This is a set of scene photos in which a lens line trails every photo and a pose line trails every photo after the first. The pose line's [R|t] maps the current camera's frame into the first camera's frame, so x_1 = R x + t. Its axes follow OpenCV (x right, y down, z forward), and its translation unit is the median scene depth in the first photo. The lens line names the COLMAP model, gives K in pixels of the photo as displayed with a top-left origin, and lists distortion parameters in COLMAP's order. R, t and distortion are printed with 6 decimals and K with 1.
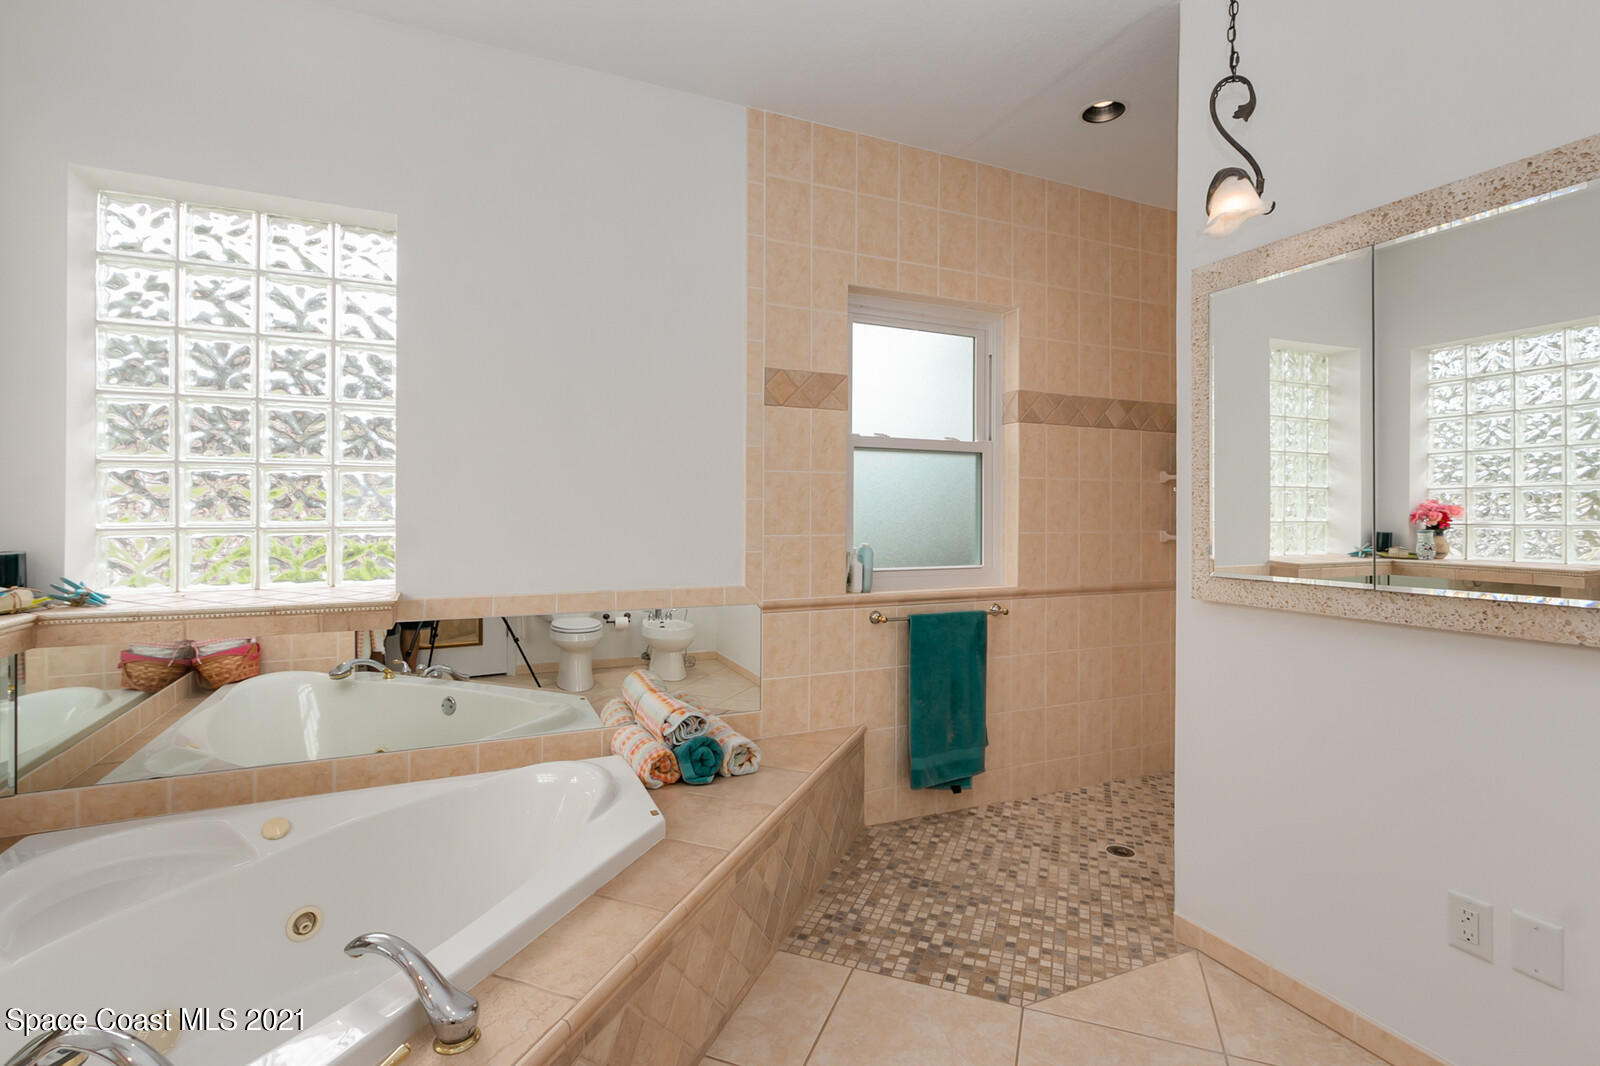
lens RADIAL K [[730.9, 0, 795.2], [0, 730.9, 519.6], [0, 0, 1]] dist [0.003334, -0.000526]
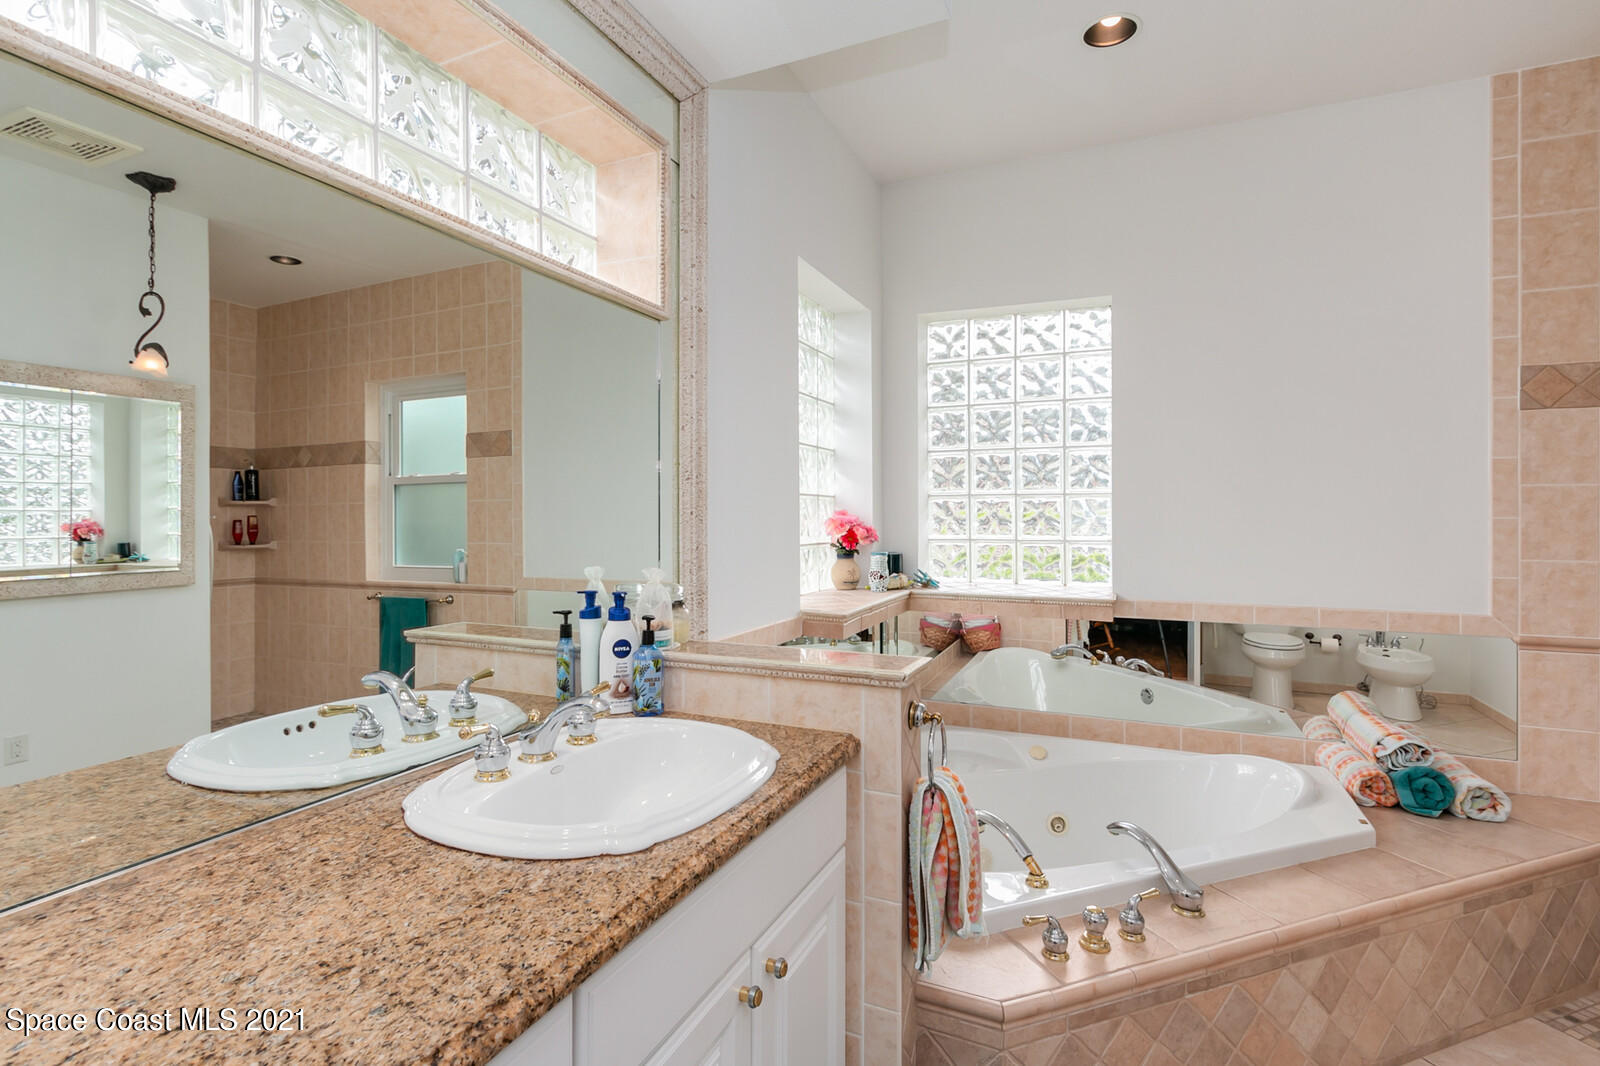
lens RADIAL K [[730.9, 0, 807.1], [0, 730.9, 510.4], [0, 0, 1]] dist [0.003334, -0.000526]
pose [[0.656901, -0.010029, -0.753910, 0.058452], [-0.004012, 0.999851, -0.016797, -0.019665], [0.753966, 0.014058, 0.656763, -0.218021]]
